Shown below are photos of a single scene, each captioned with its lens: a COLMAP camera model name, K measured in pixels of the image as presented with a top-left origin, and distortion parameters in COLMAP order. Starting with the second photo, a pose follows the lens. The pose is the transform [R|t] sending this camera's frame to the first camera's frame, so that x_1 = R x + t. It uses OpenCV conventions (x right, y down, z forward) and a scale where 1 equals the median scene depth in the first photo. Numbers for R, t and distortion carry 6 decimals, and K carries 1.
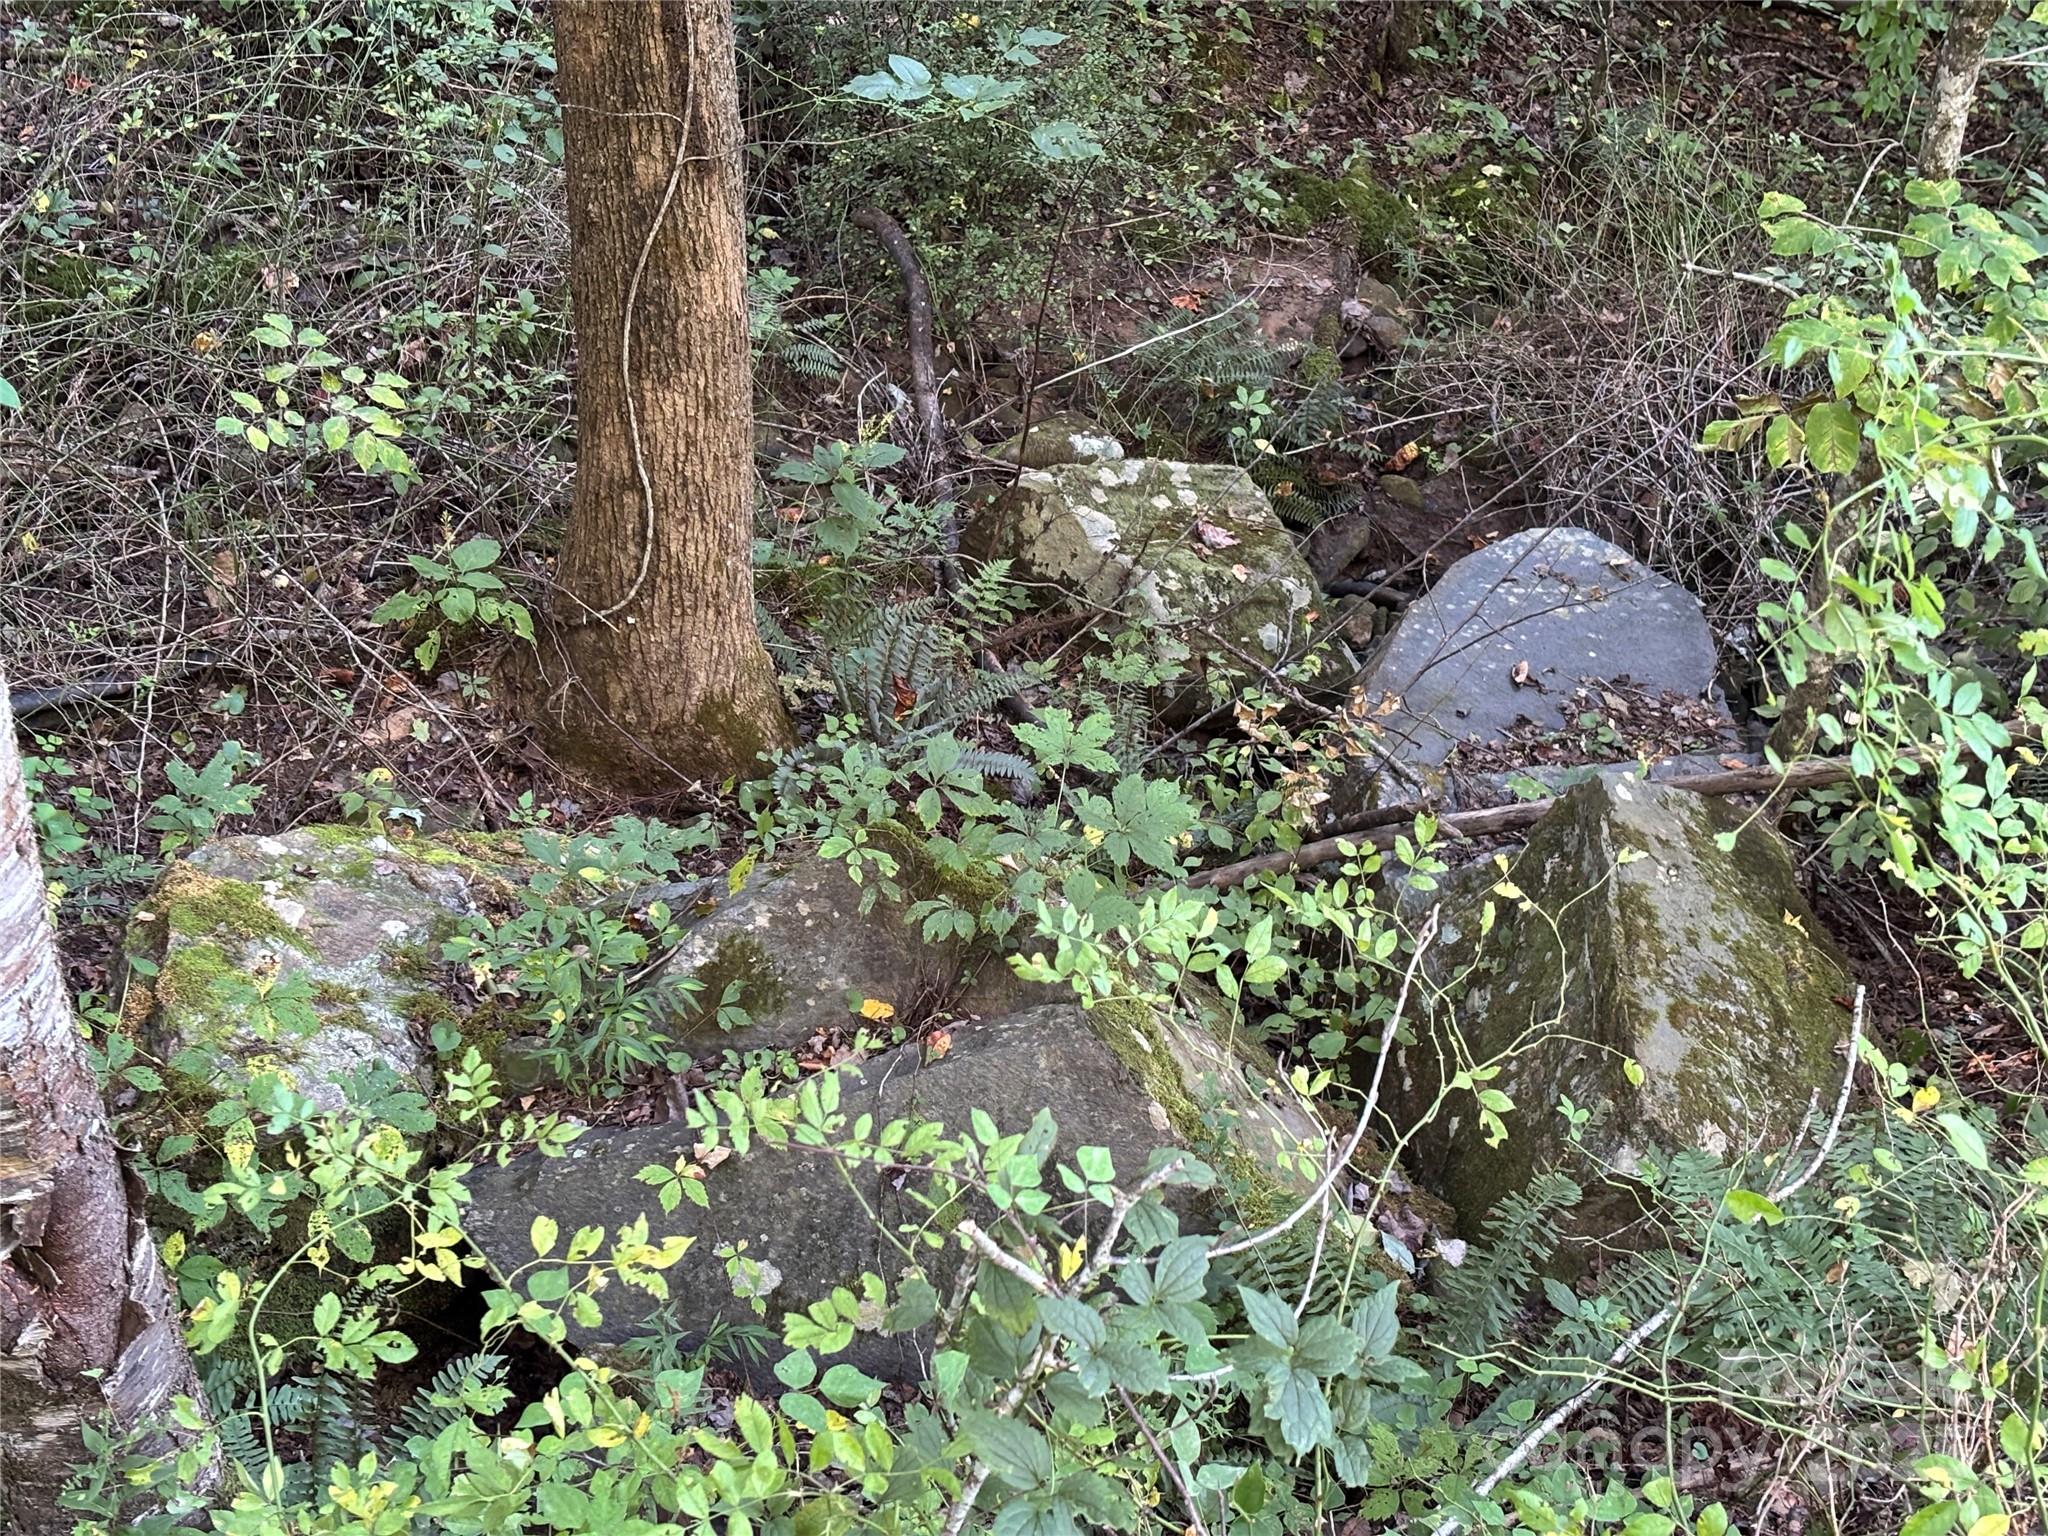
lens RADIAL K [[3086.6, 0, 1018.3], [0, 3086.6, 851.8], [0, 0, 1]] dist [0.103809, 0.000000]
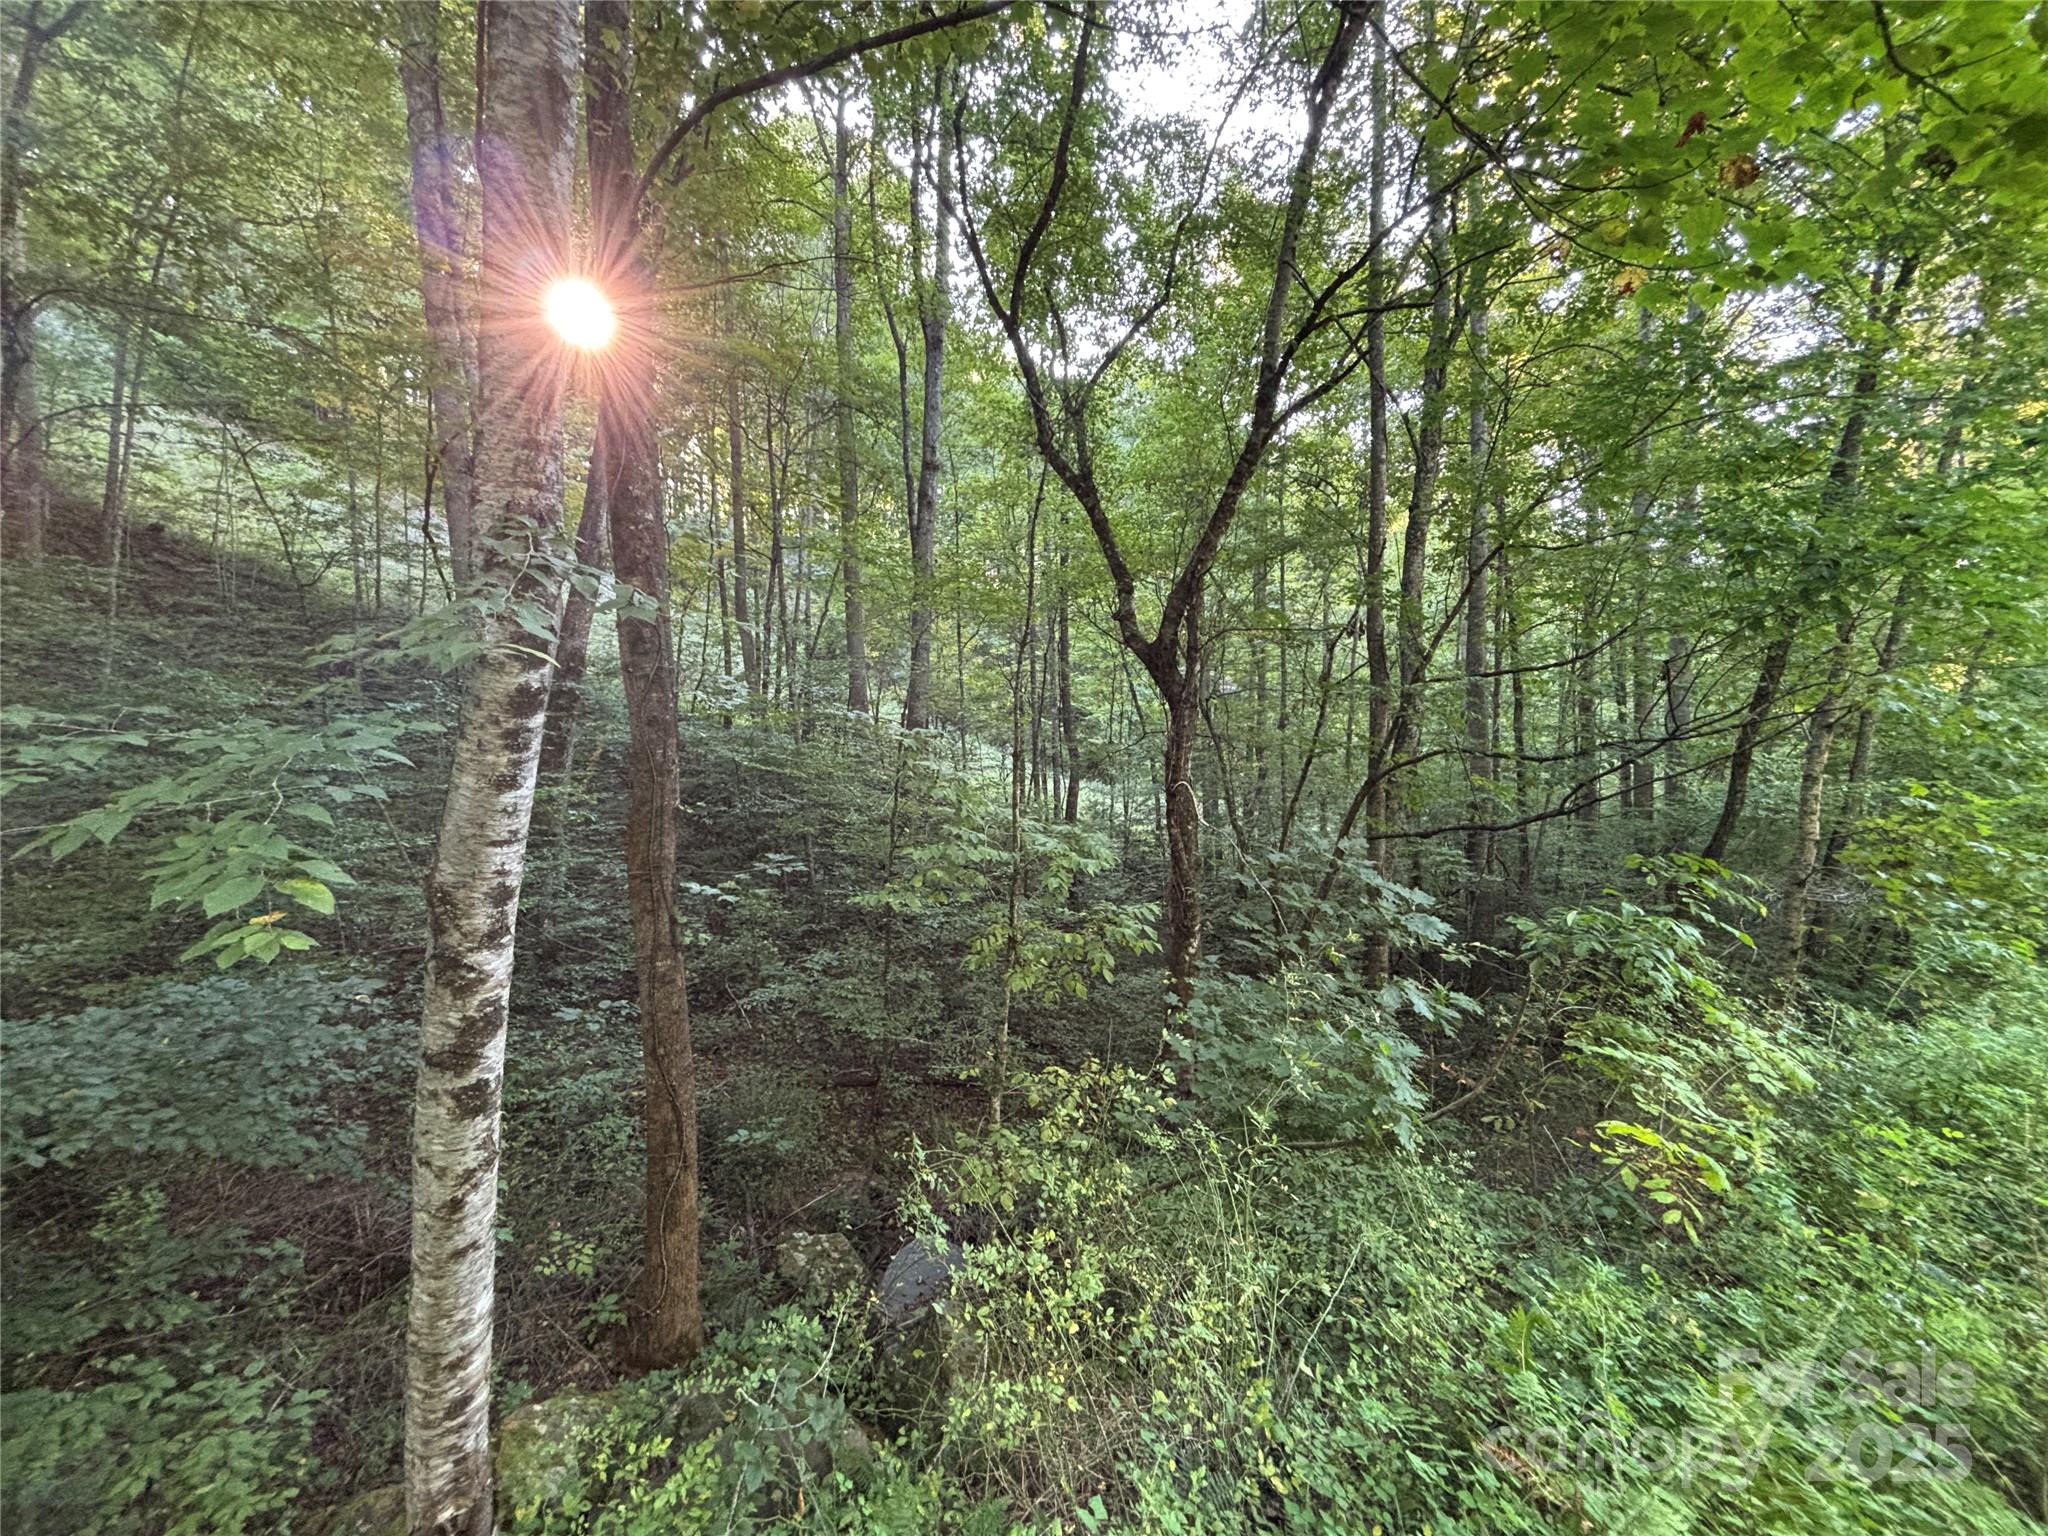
lens RADIAL K [[821.3, 0, 1022.7], [0, 821.3, 769.4], [0, 0, 1]] dist [0.003527, -0.001880]
pose [[0.957554, -0.024678, 0.287195, 0.016038], [0.192046, 0.797617, -0.571774, 0.046698], [-0.214961, 0.602660, 0.768500, -0.159416]]
